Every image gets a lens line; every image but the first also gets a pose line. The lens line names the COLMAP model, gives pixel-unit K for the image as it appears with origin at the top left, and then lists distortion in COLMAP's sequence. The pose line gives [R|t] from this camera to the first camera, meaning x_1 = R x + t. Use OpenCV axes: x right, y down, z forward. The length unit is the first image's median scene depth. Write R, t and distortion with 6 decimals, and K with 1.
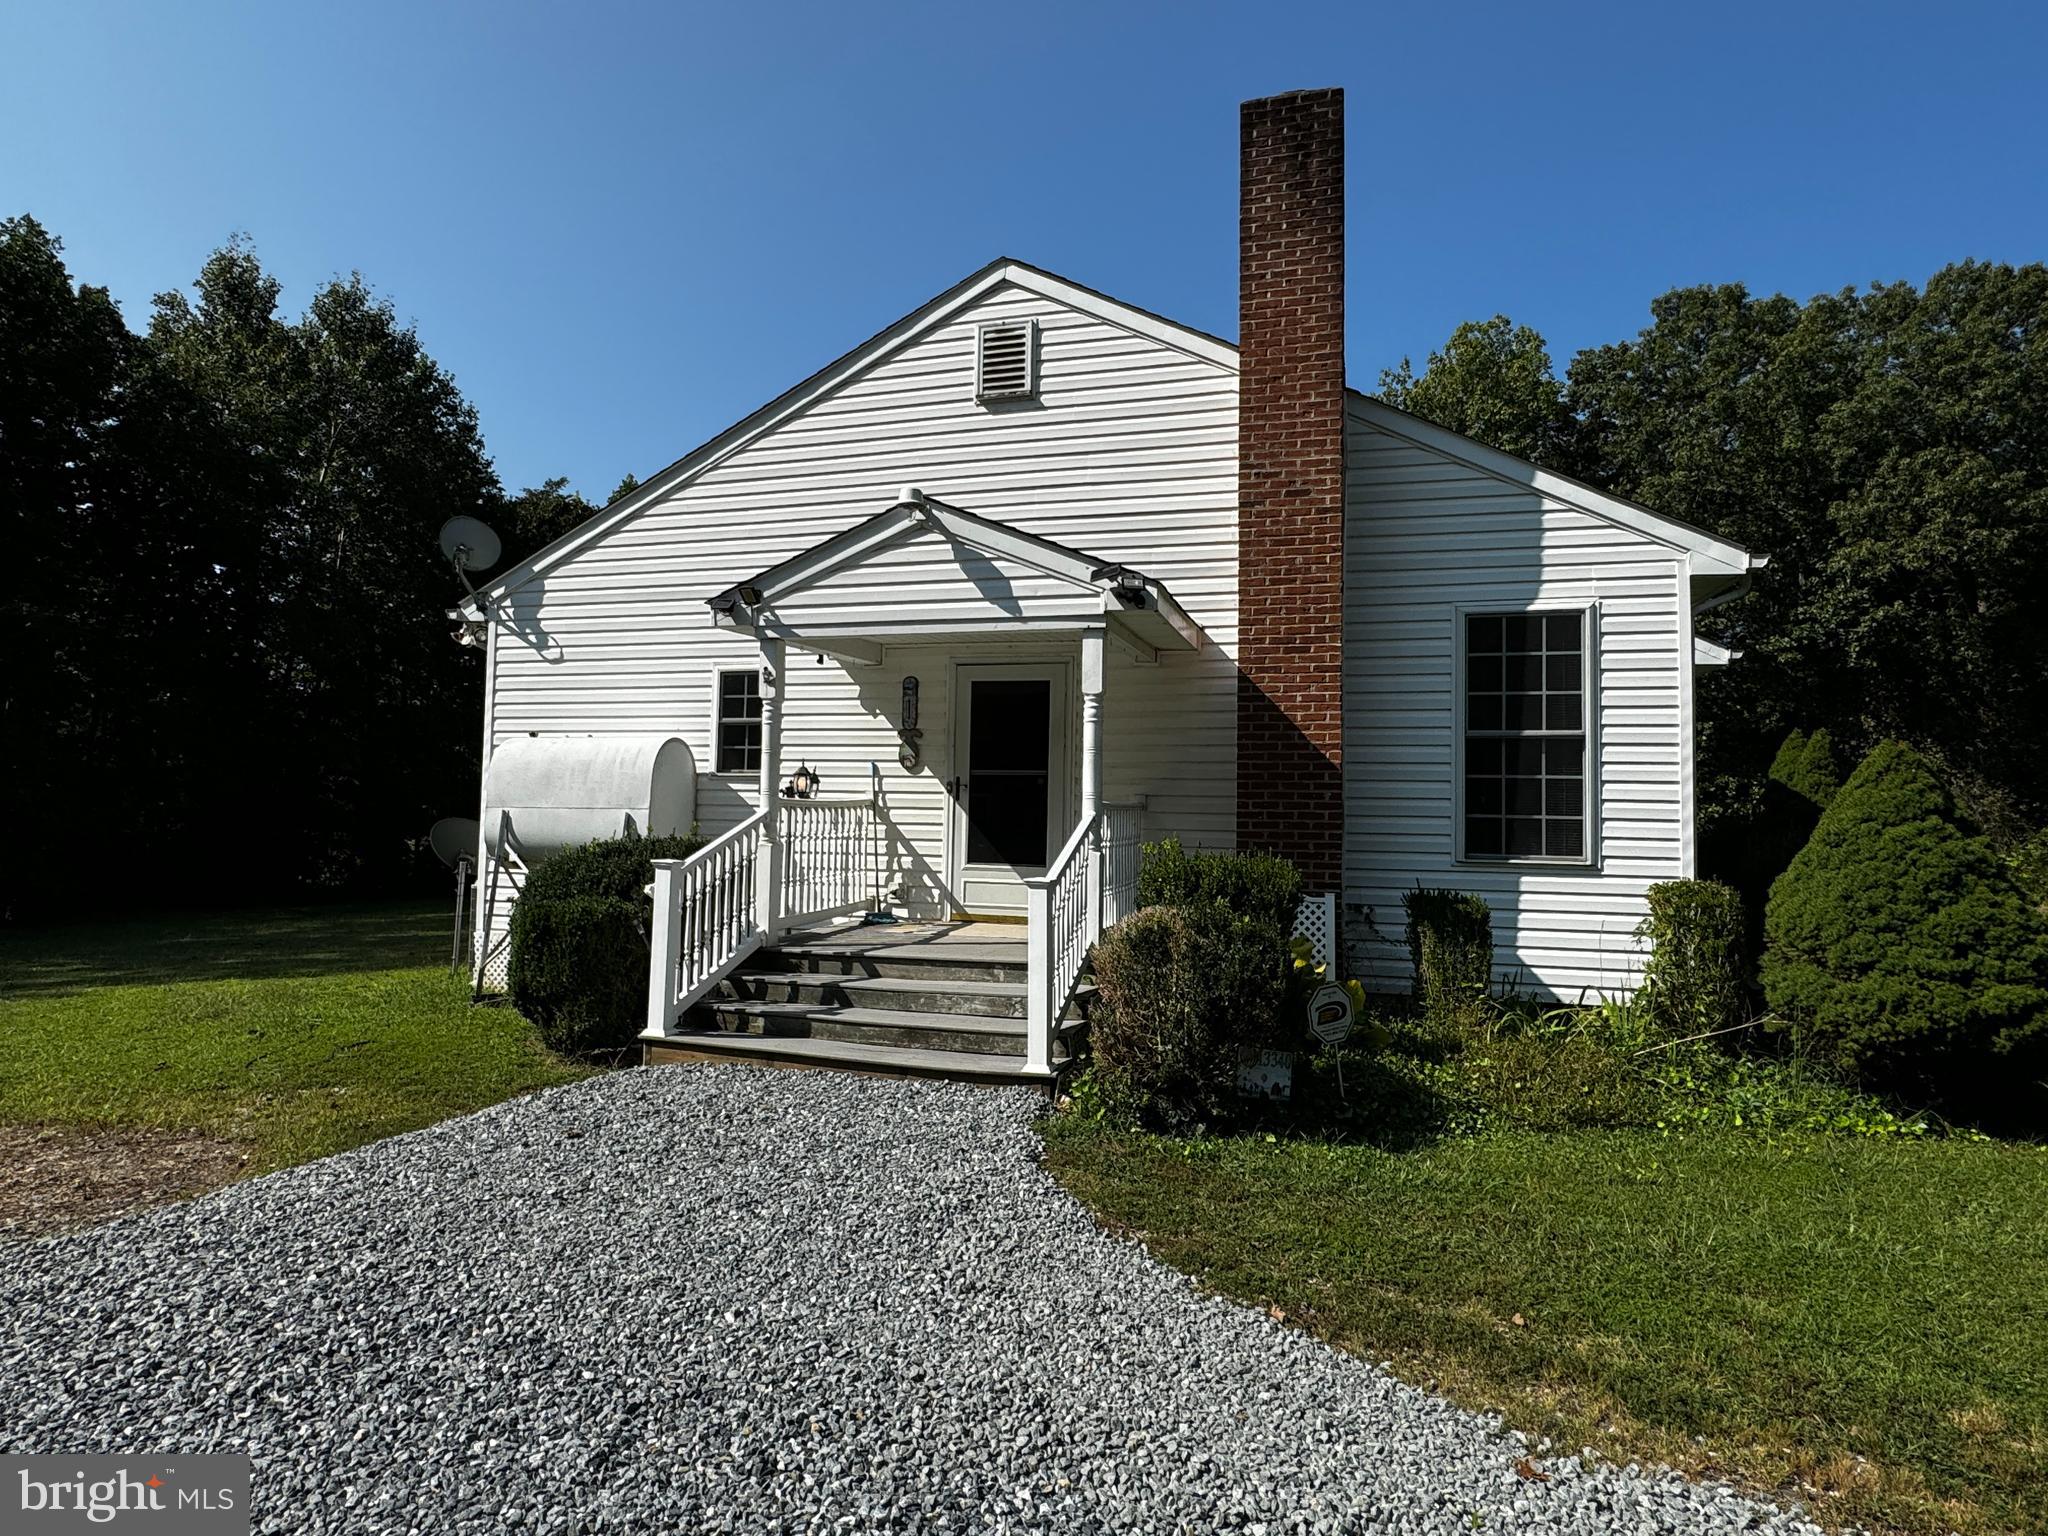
lens RADIAL K [[1130.3, 0, 1024.0], [0, 1130.3, 768.0], [0, 0, 1]] dist [0.007832, -0.001423]
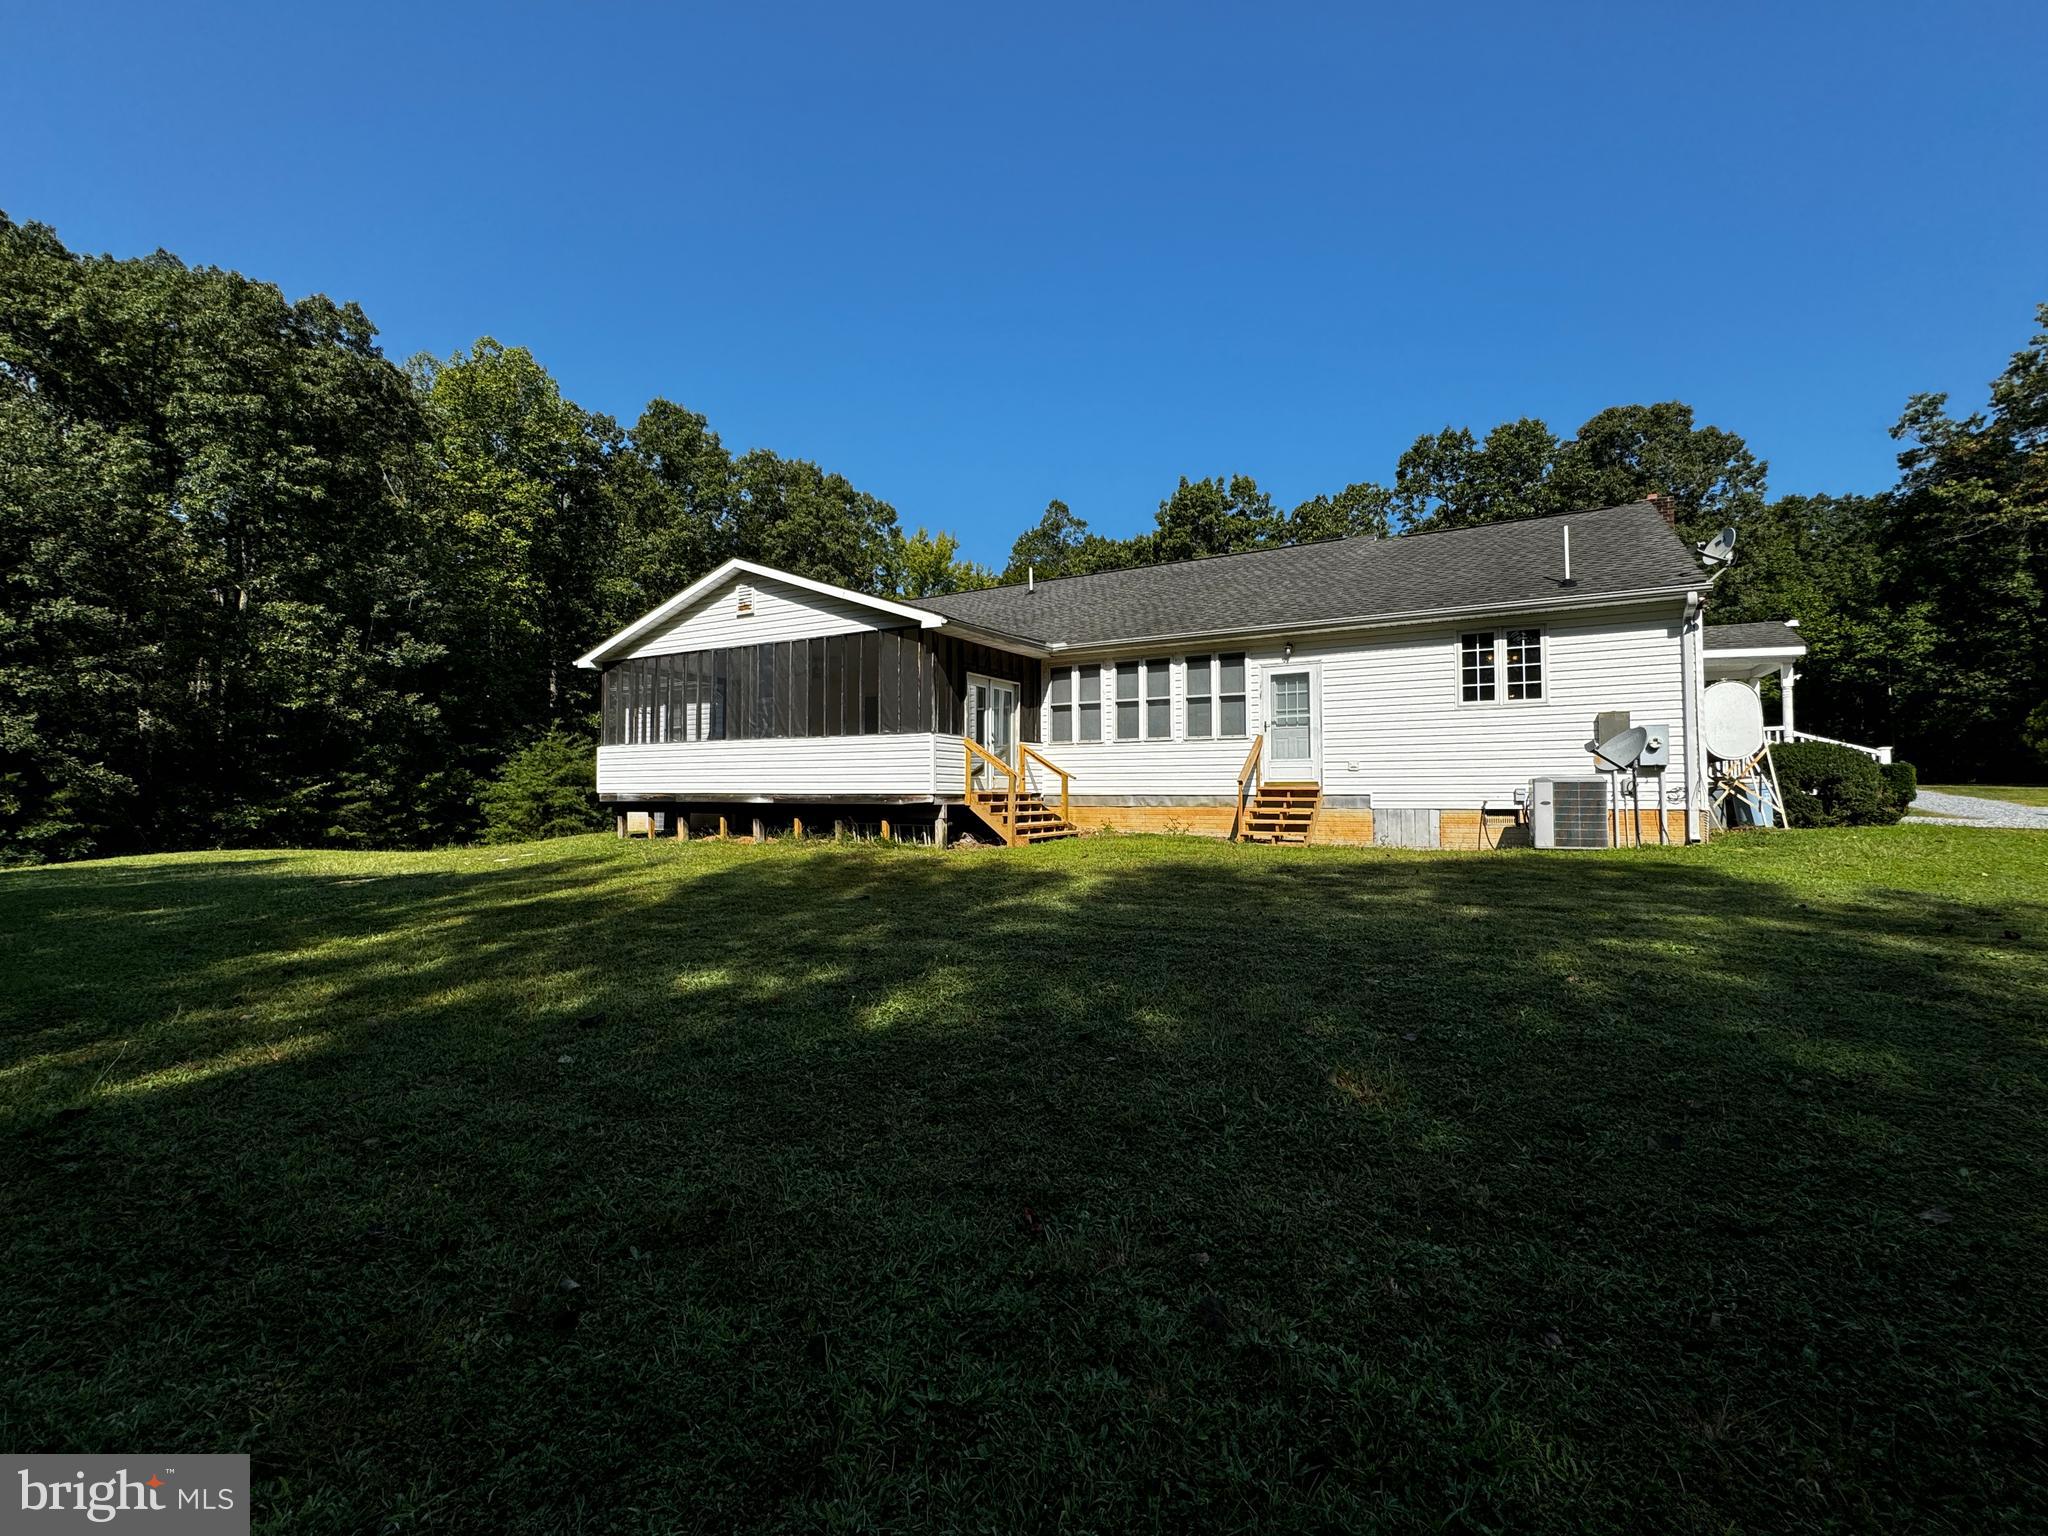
lens RADIAL K [[823.6, 0, 1024.0], [0, 823.6, 768.0], [0, 0, 1]] dist [-0.008208, 0.000388]
pose [[0.248501, 0.000542, 0.968632, -2.313333], [-0.031775, 0.999466, 0.007593, 0.152061], [-0.968110, -0.032666, 0.248385, 2.109290]]
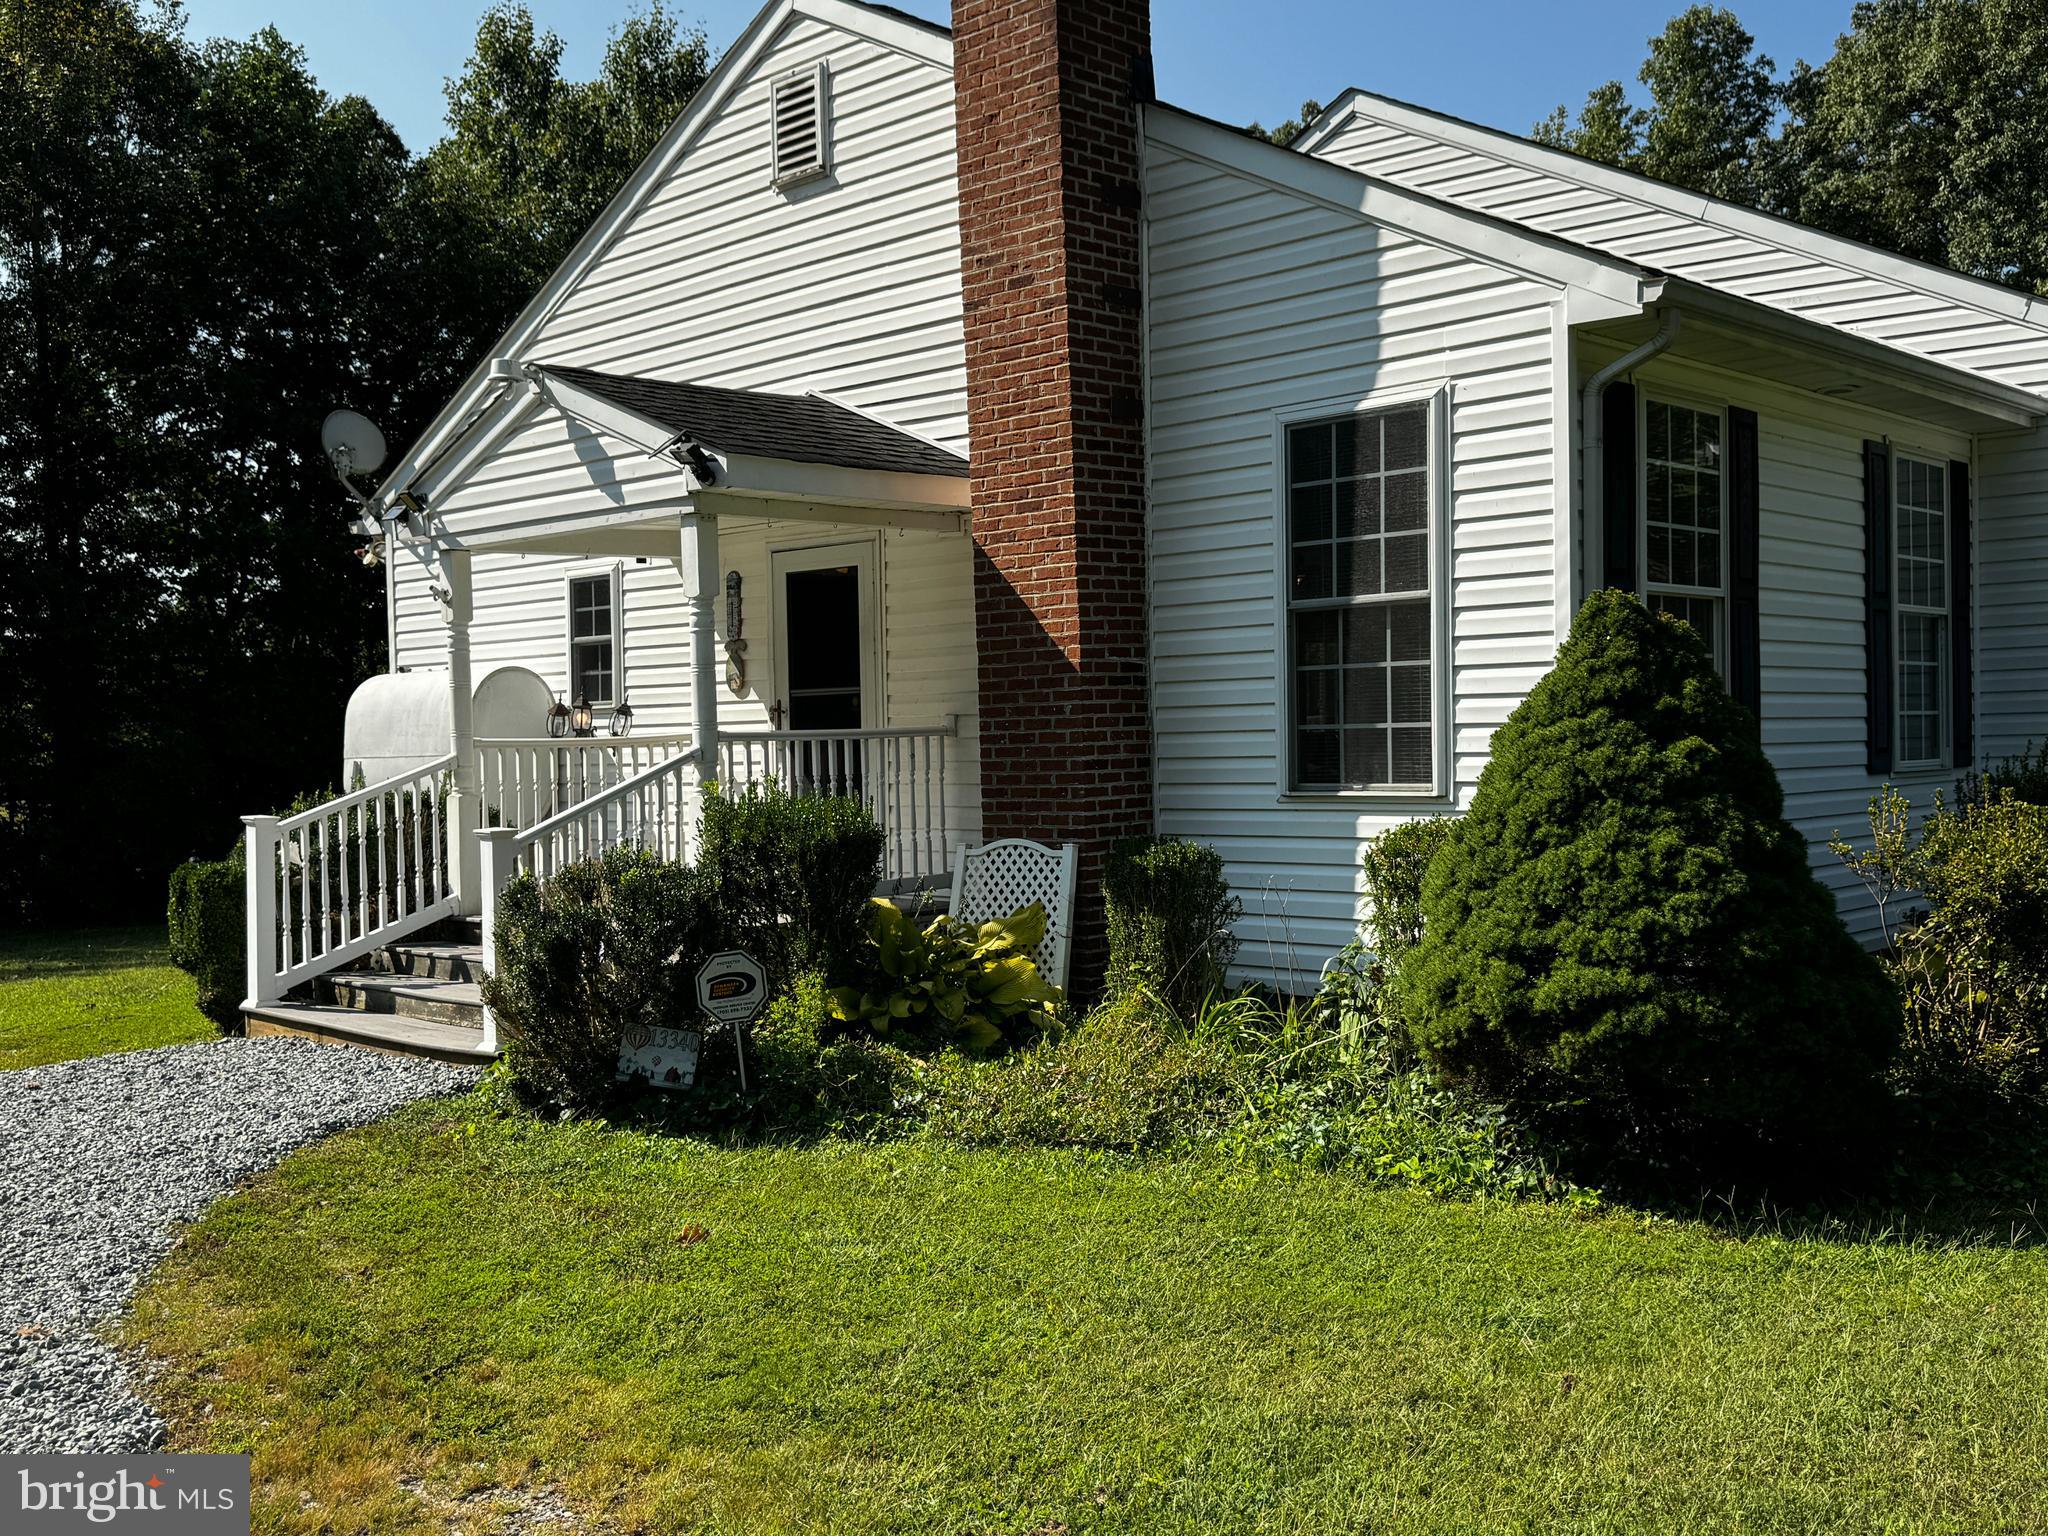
lens RADIAL K [[1922.8, 0, 1024.0], [0, 1922.8, 768.0], [0, 0, 1]] dist [0.214778, -0.361170]
pose [[0.888500, -0.029730, -0.457912, 0.779463], [0.055781, 0.997496, 0.043471, 0.007066], [0.455473, -0.064167, 0.887934, -0.097634]]
